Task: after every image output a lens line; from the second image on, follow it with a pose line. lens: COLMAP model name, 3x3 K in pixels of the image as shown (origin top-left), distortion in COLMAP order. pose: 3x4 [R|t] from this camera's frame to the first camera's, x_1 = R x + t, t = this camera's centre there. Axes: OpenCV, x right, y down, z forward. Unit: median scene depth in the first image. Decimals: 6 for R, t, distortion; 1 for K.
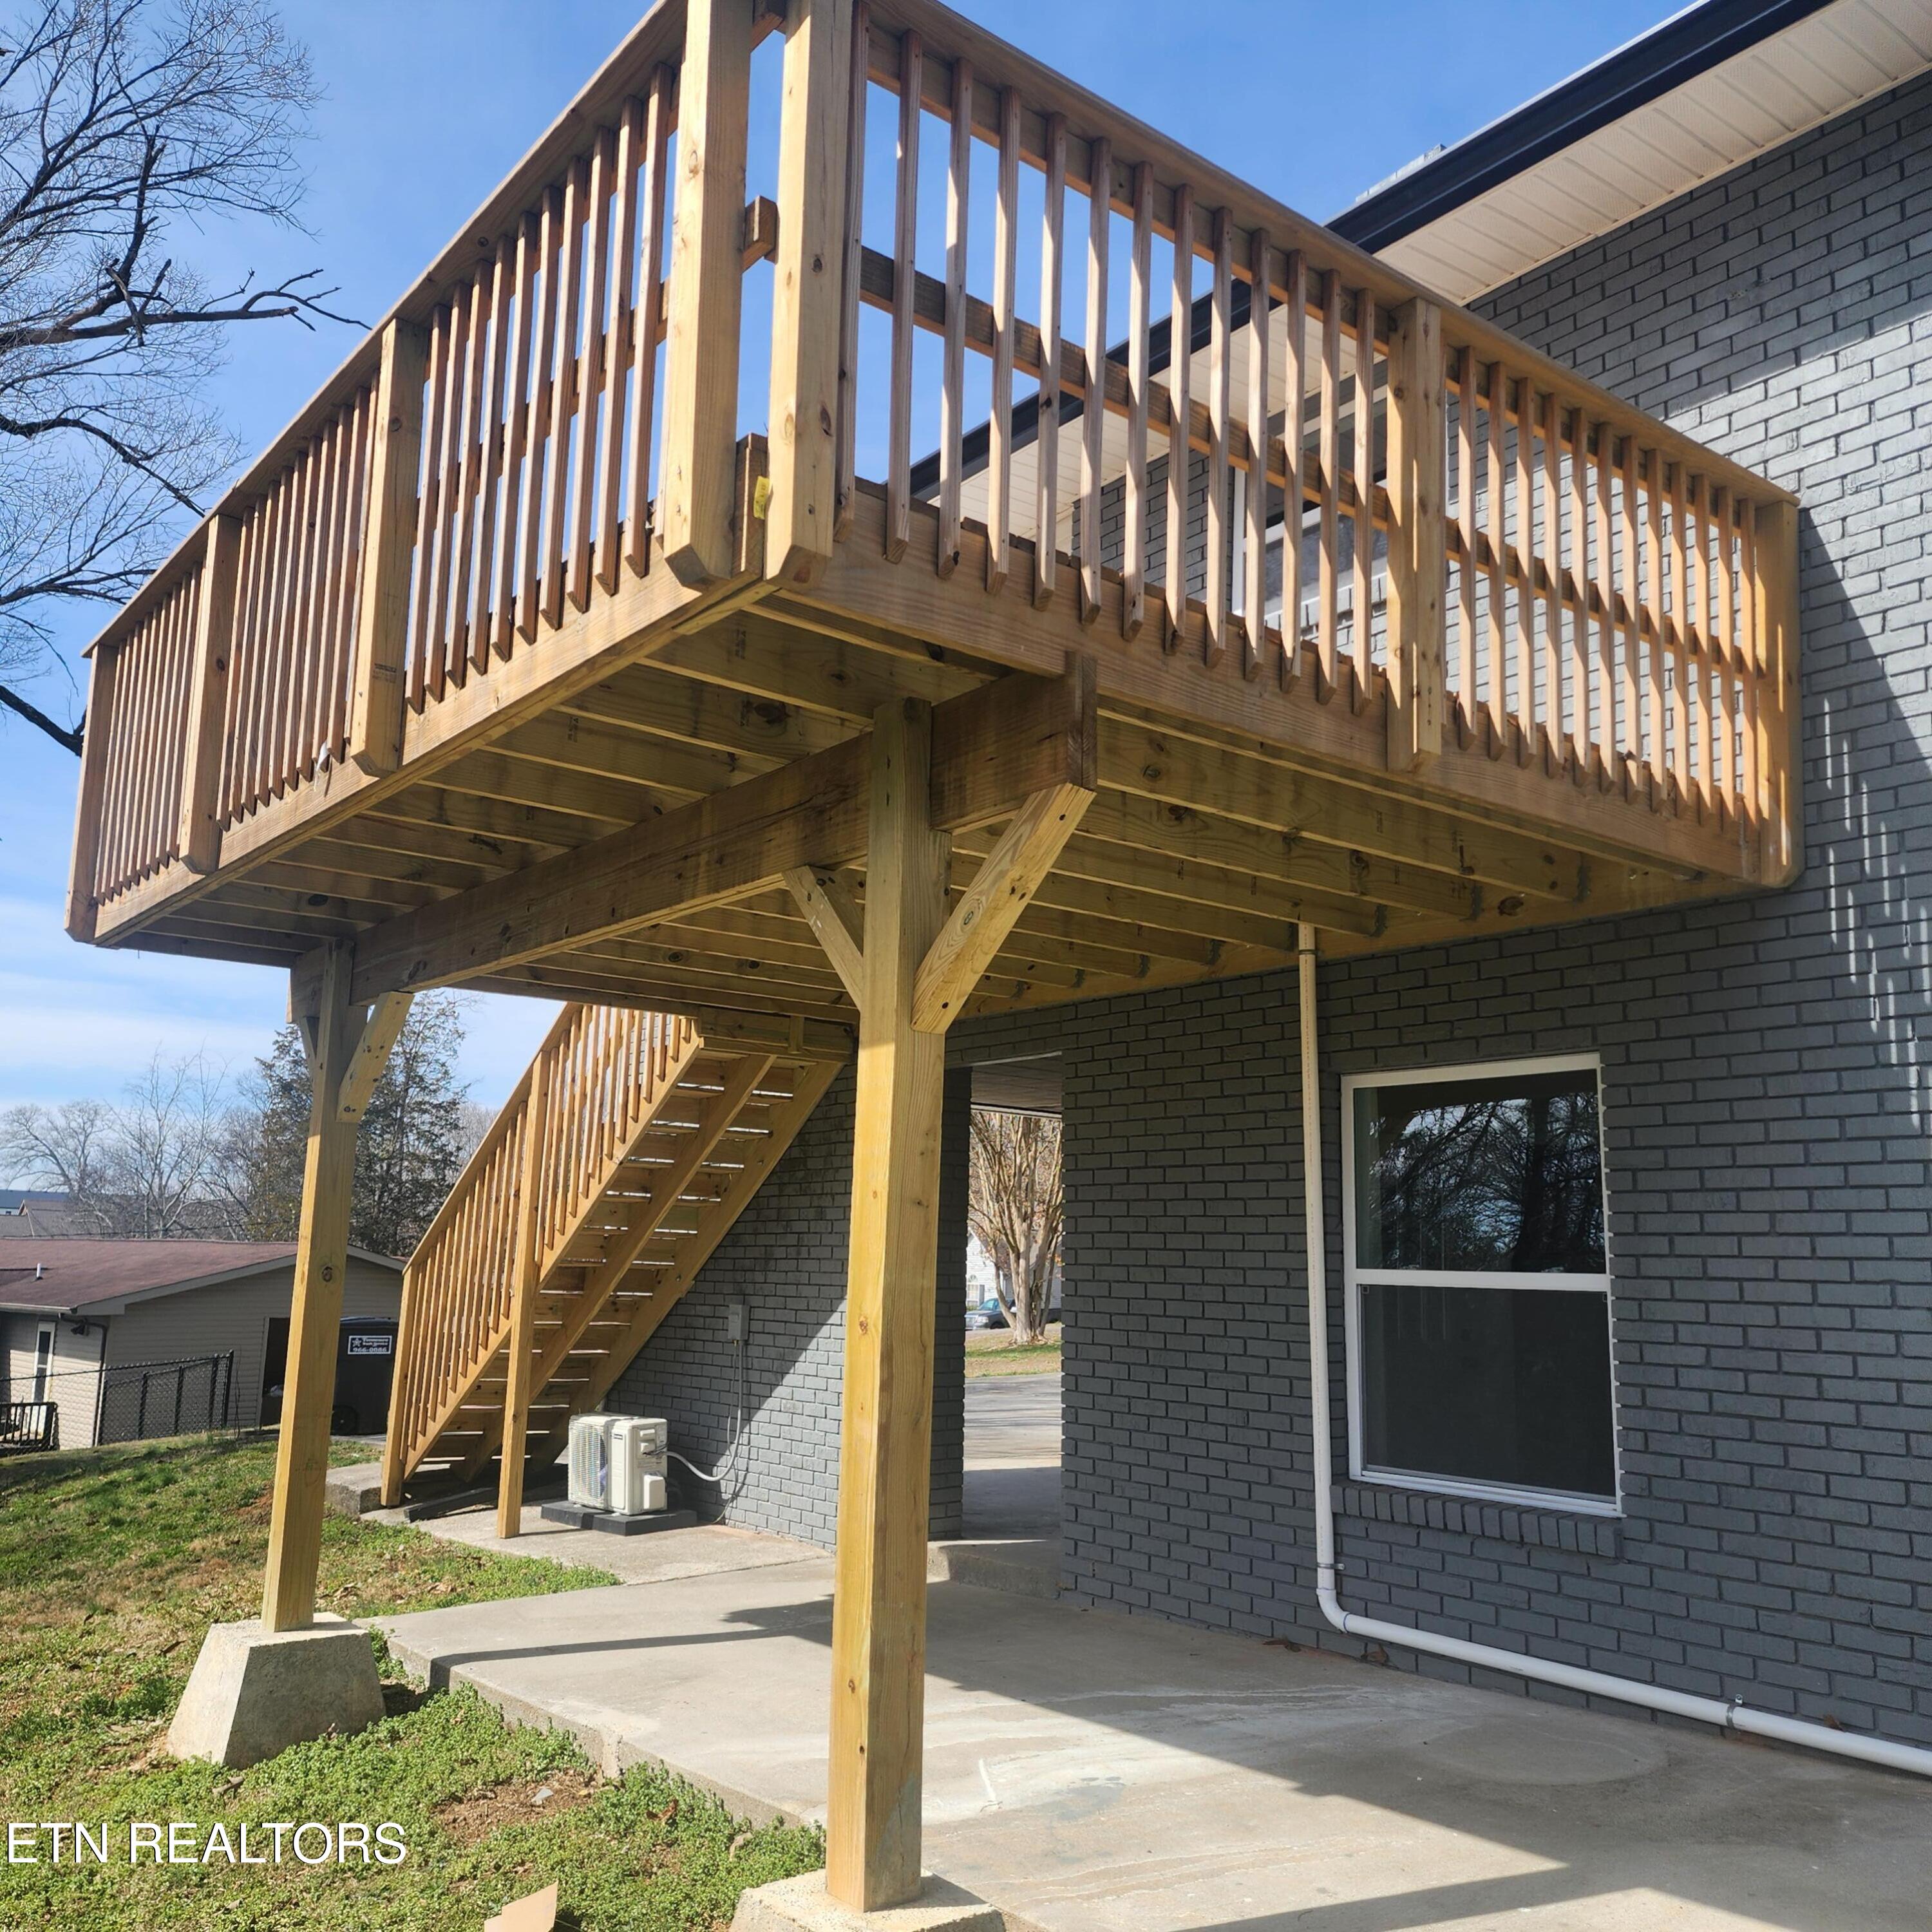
lens RADIAL K [[1713.8, 0, 966.0], [0, 1713.8, 966.0], [0, 0, 1]] dist [-0.003469, -0.002136]
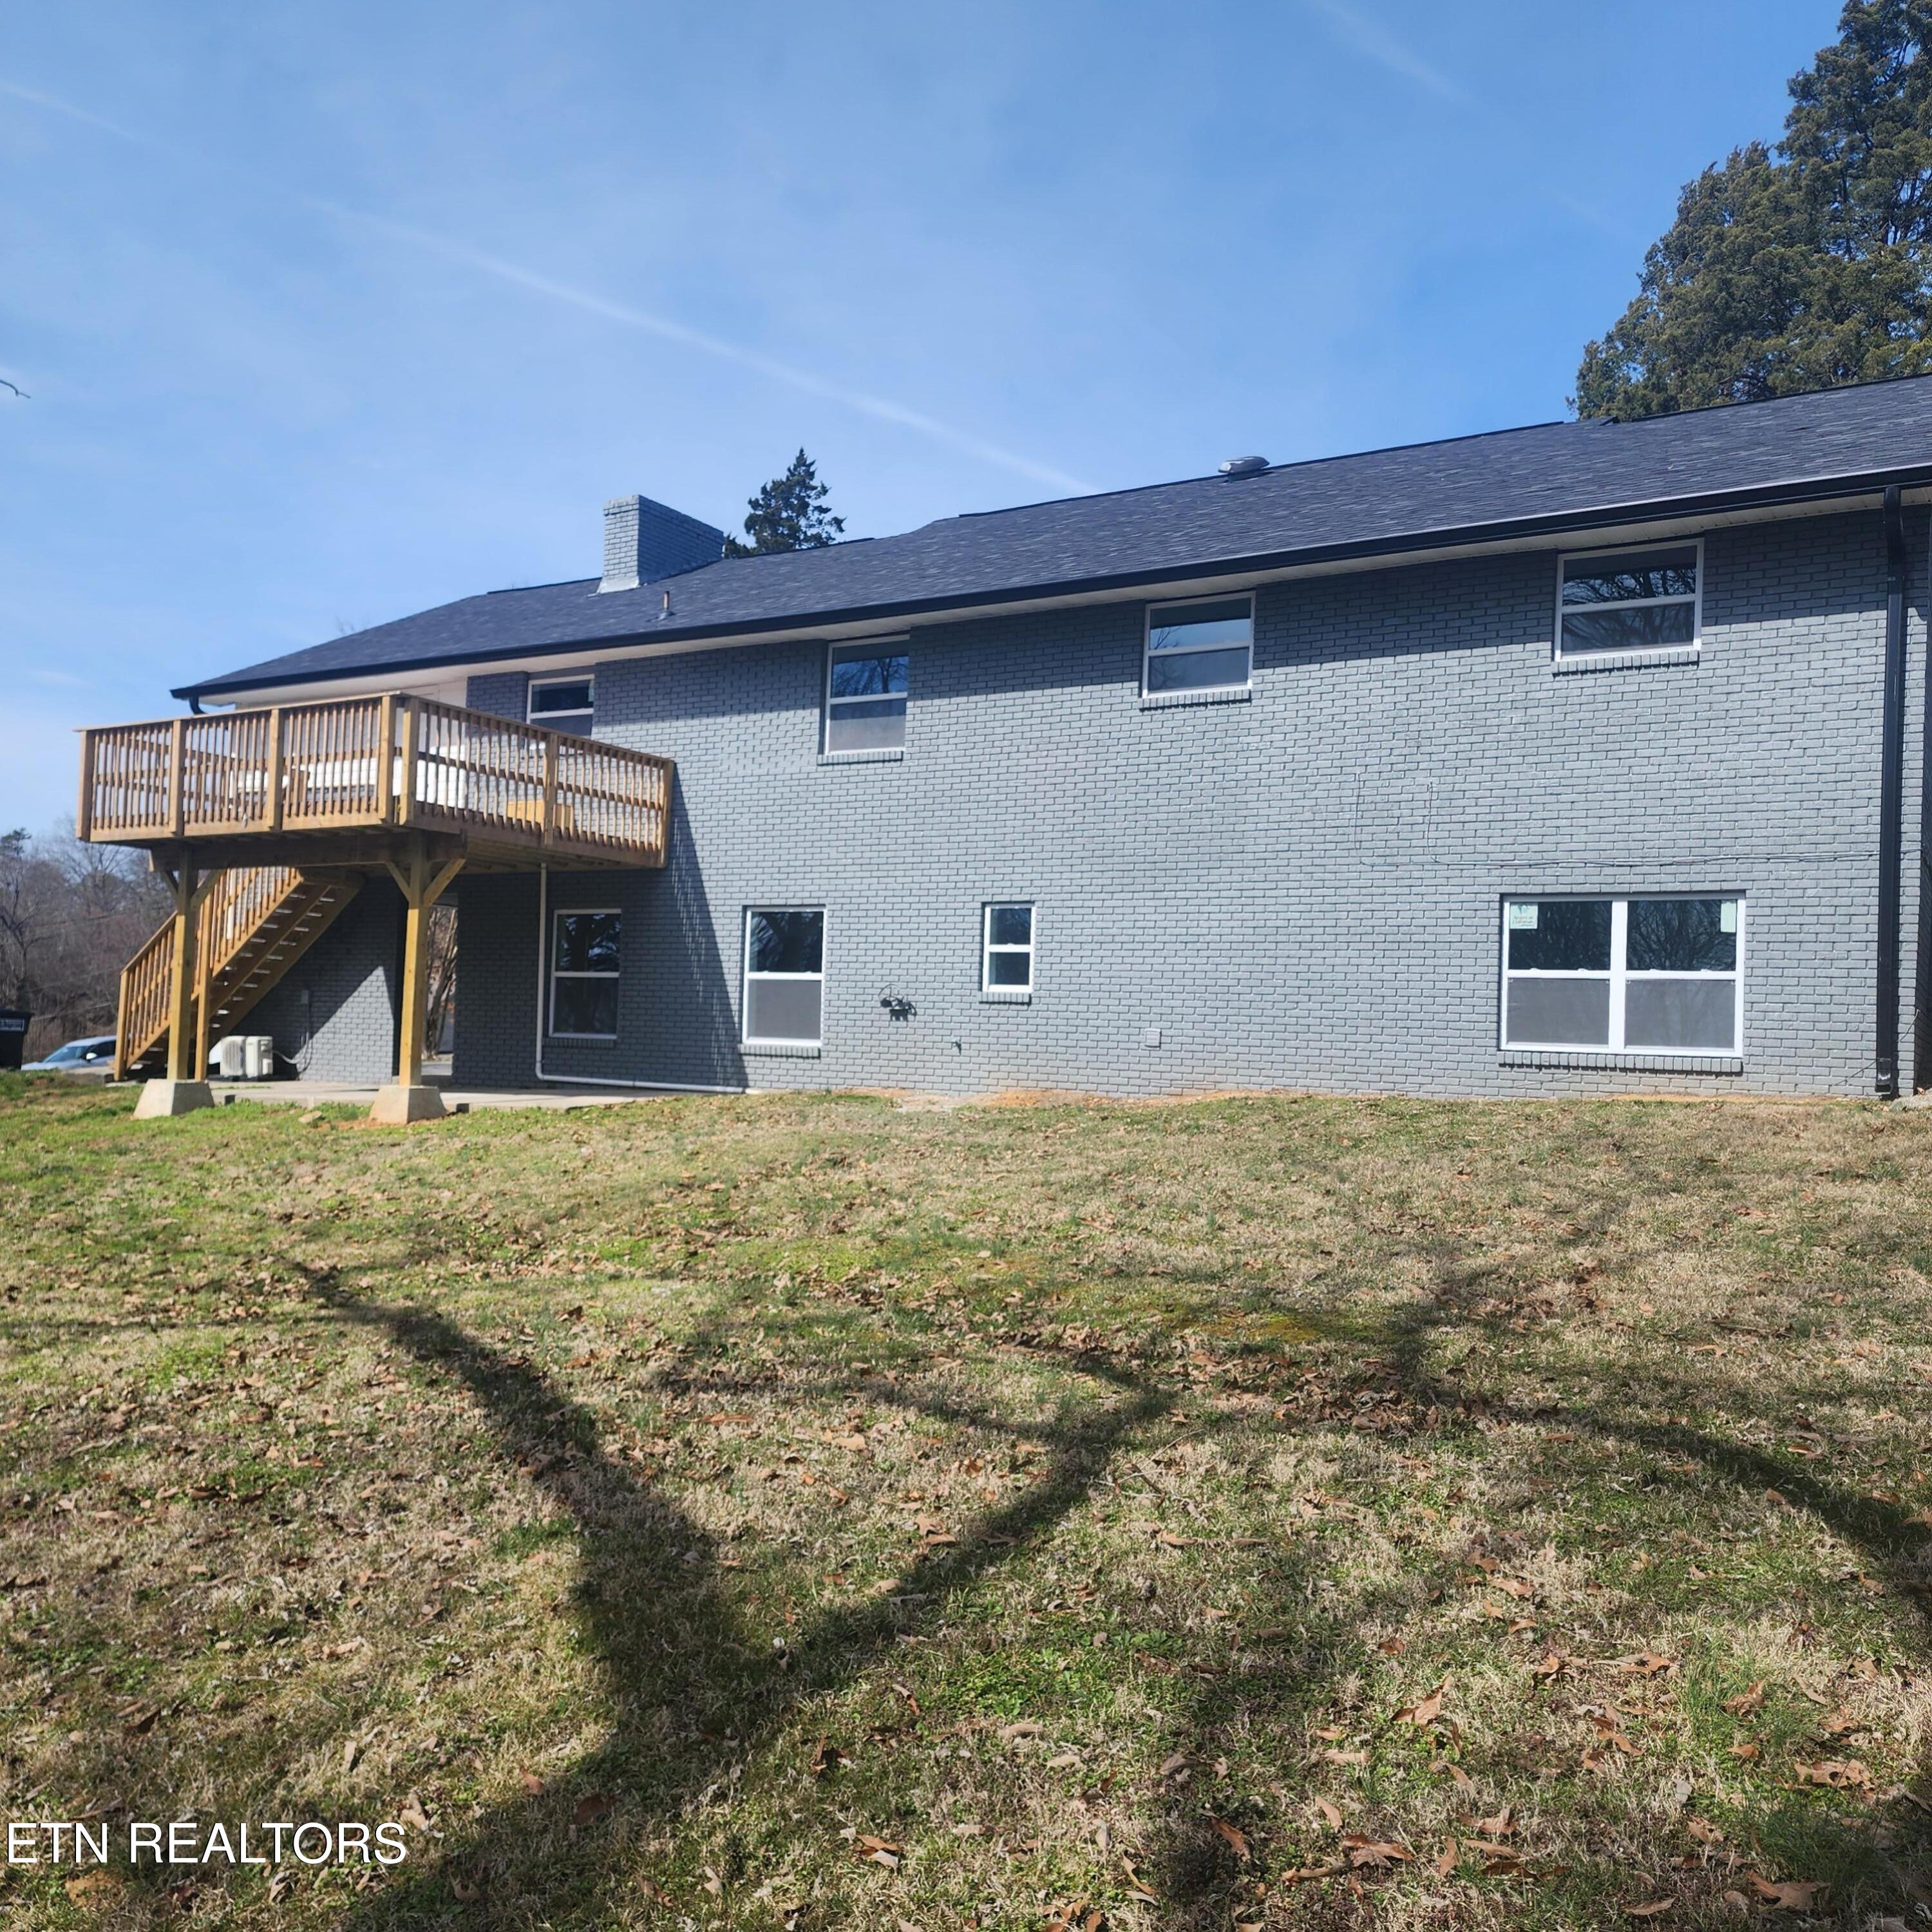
lens RADIAL K [[1720.6, 0, 966.0], [0, 1720.6, 966.0], [0, 0, 1]] dist [0.071183, -0.002389]
pose [[0.941897, 0.023084, 0.335108, -0.090081], [-0.069183, 0.989579, 0.126285, -0.209702], [-0.328701, -0.142131, 0.933678, -1.625266]]
